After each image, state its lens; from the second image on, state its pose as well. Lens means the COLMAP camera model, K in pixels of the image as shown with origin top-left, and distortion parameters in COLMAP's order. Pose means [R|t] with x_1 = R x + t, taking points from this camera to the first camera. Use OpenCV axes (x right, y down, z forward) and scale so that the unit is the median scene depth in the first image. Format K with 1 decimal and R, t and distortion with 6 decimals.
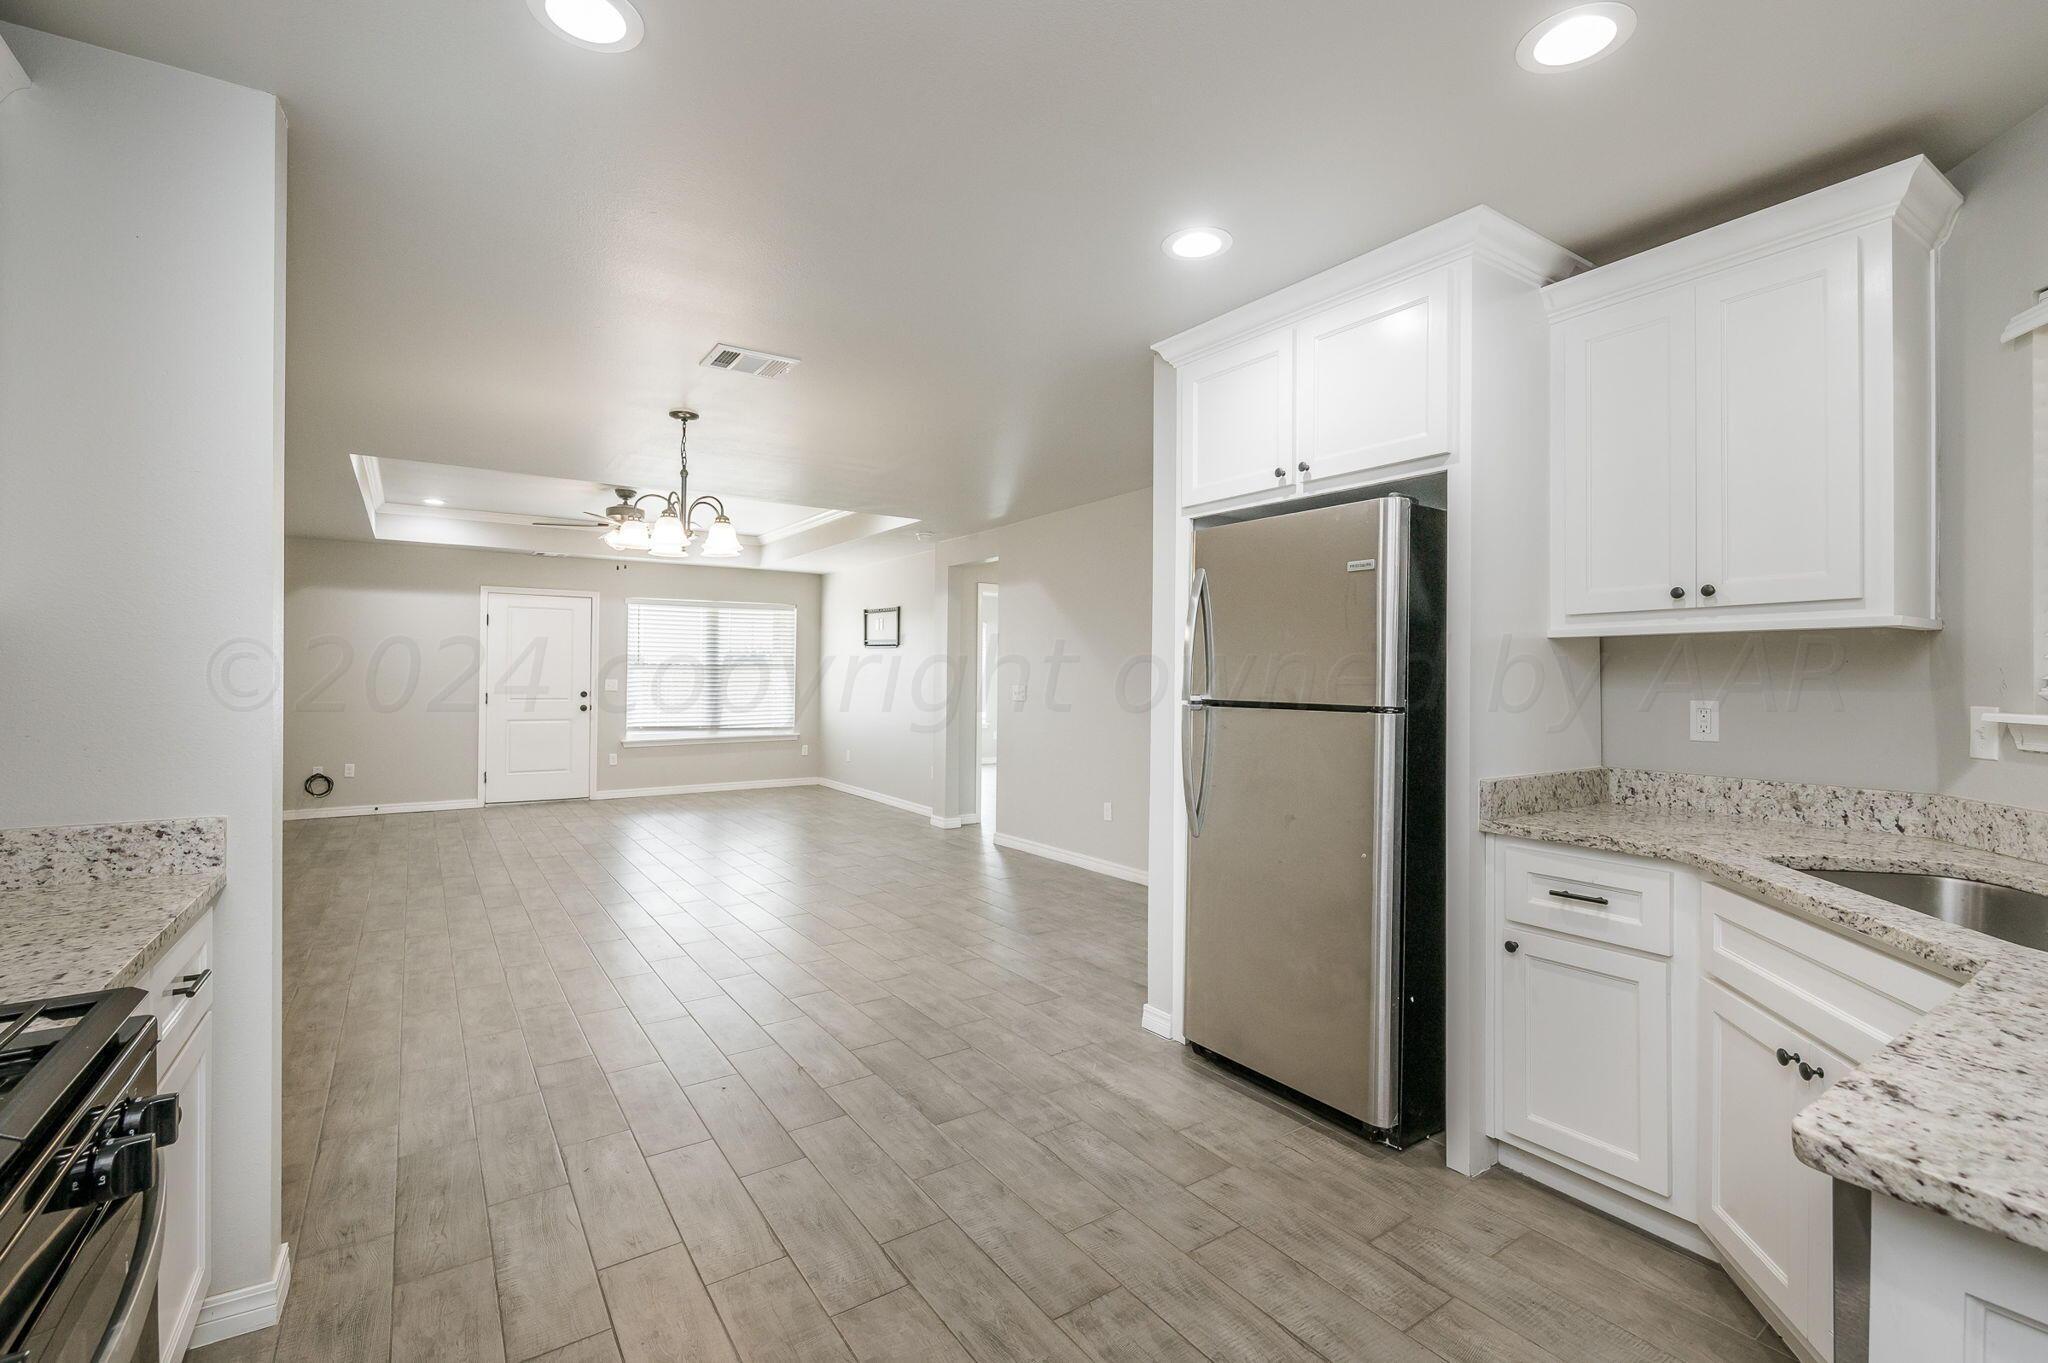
lens RADIAL K [[904.9, 0, 1022.3], [0, 904.9, 672.0], [0, 0, 1]] dist [-0.004386, -0.000184]
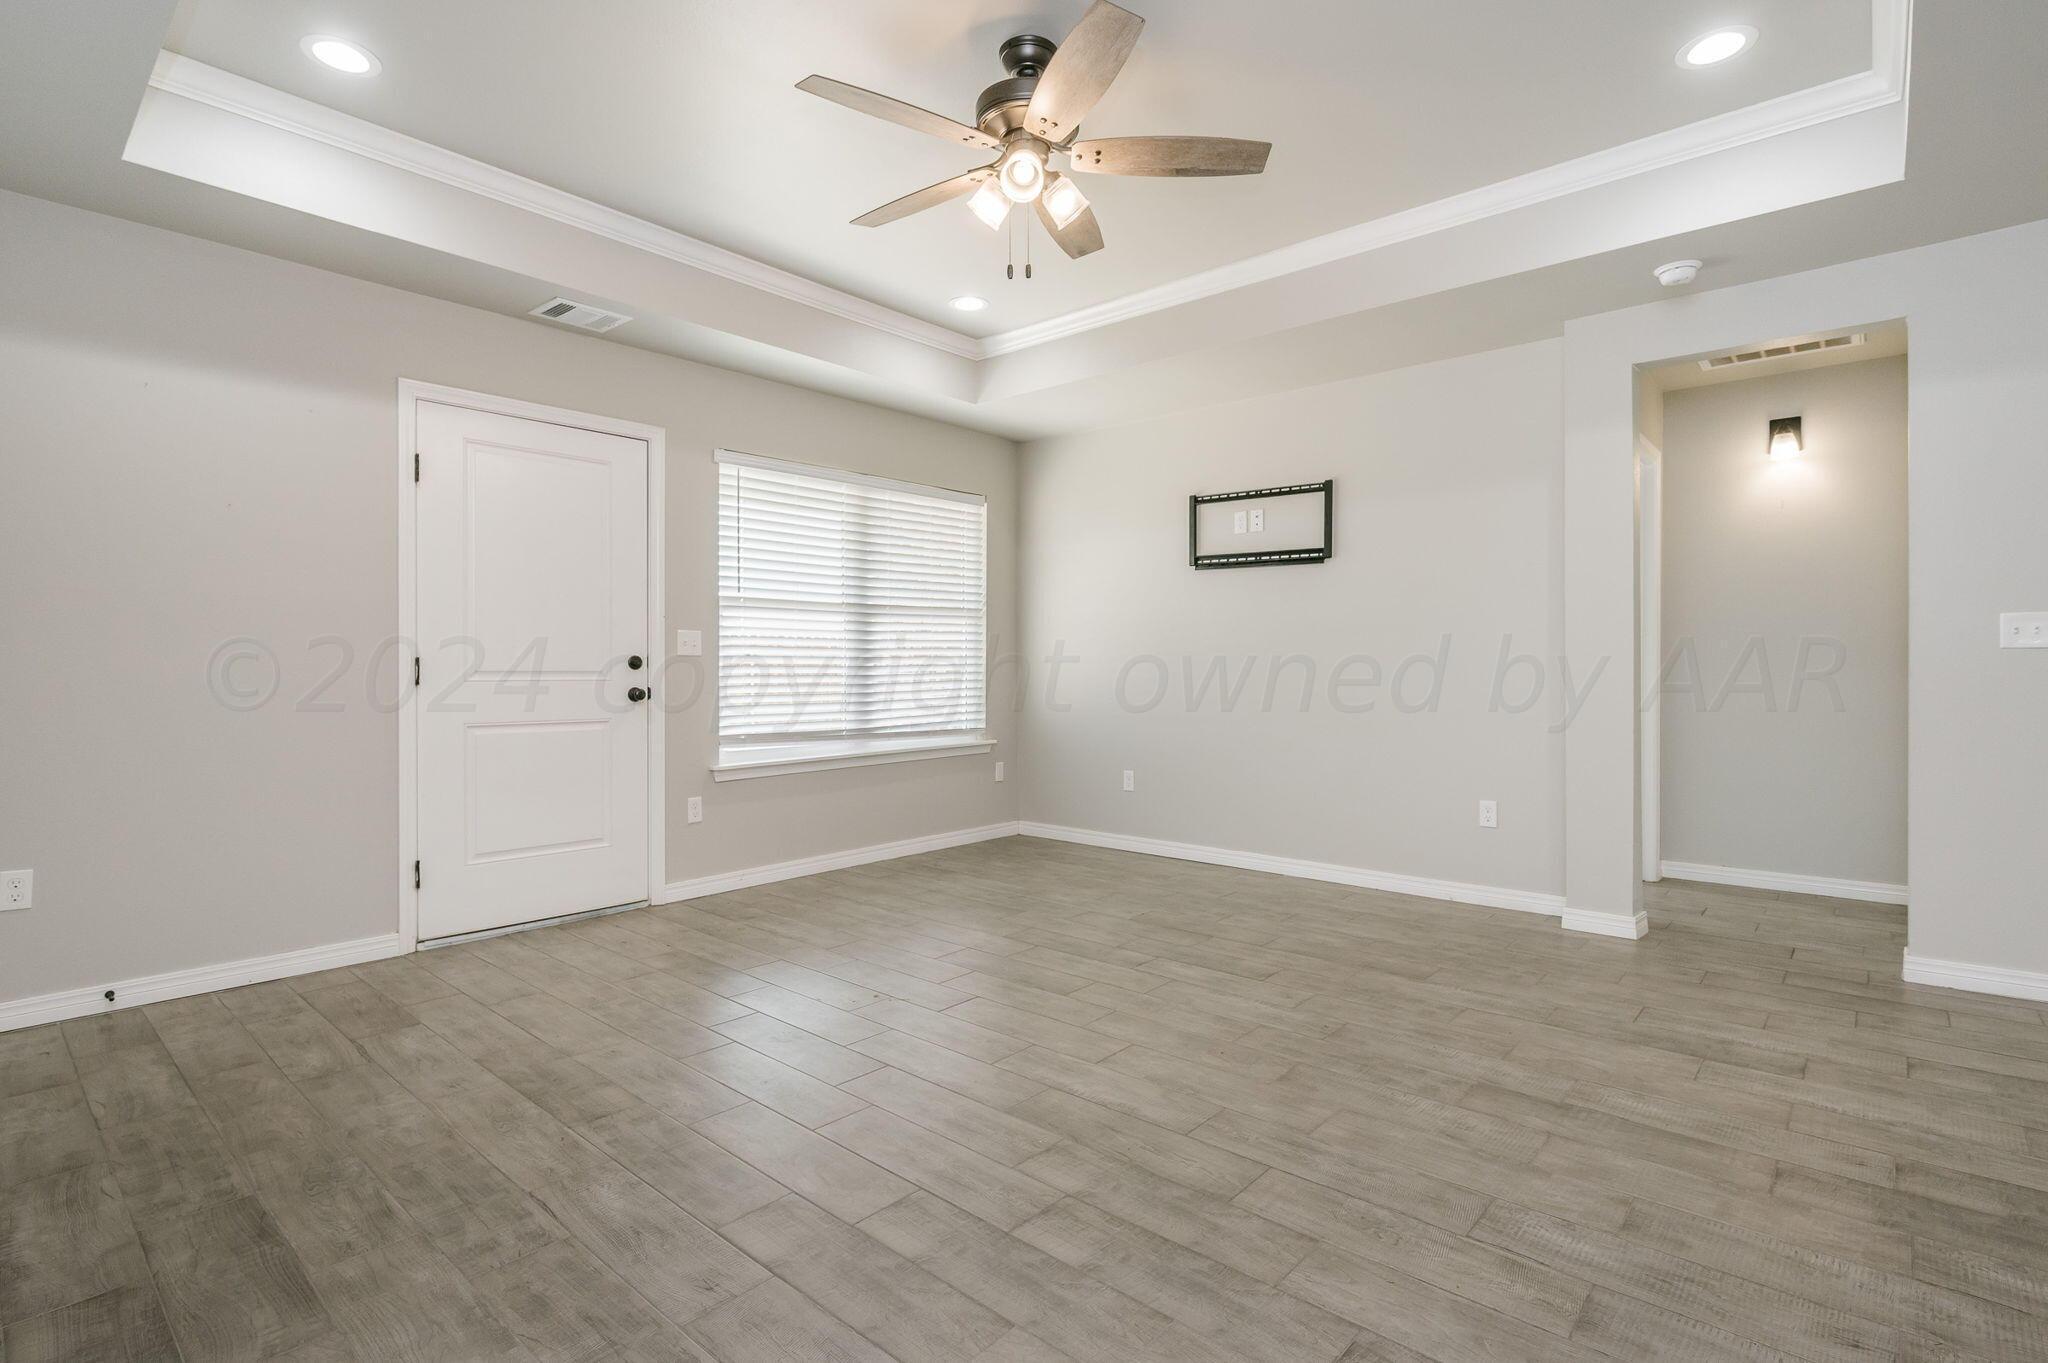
lens RADIAL K [[985.8, 0, 1024.0], [0, 985.8, 681.5], [0, 0, 1]] dist [-0.002826, -0.000572]
pose [[0.966937, -0.010072, 0.254817, -0.424252], [0.005667, 0.999822, 0.018013, 0.026079], [-0.254953, -0.015974, 0.966821, 0.497074]]
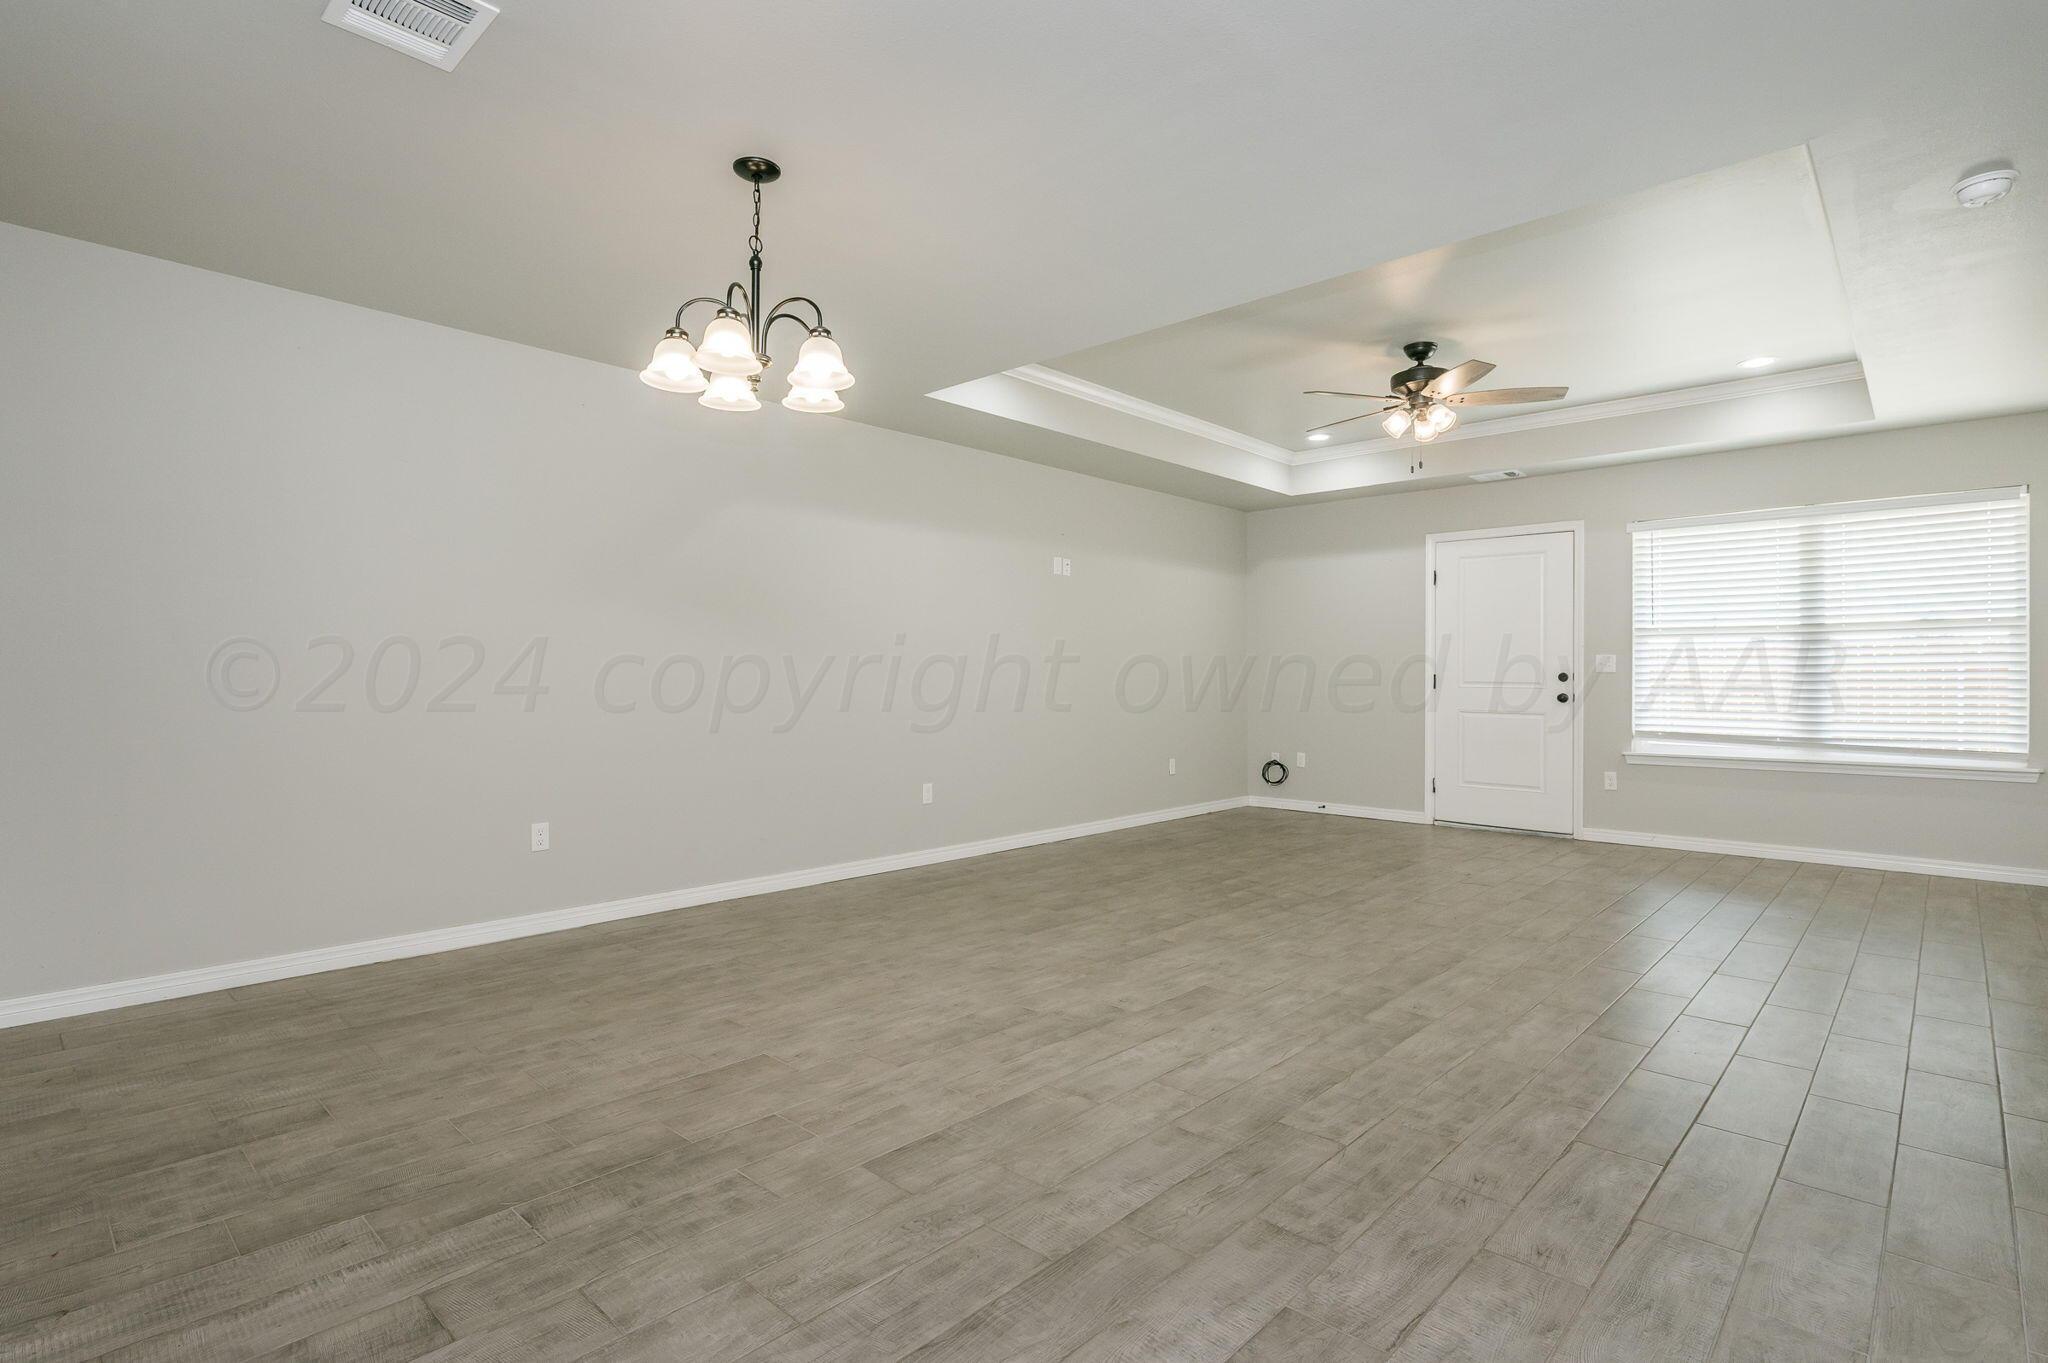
lens RADIAL K [[996.8, 0, 1019.5], [0, 996.8, 646.2], [0, 0, 1]] dist [-0.010329, 0.000091]
pose [[0.221360, -0.032449, -0.974652, 0.136059], [-0.001289, 0.999436, -0.033567, 0.026869], [0.975191, 0.008687, 0.221194, 0.449423]]
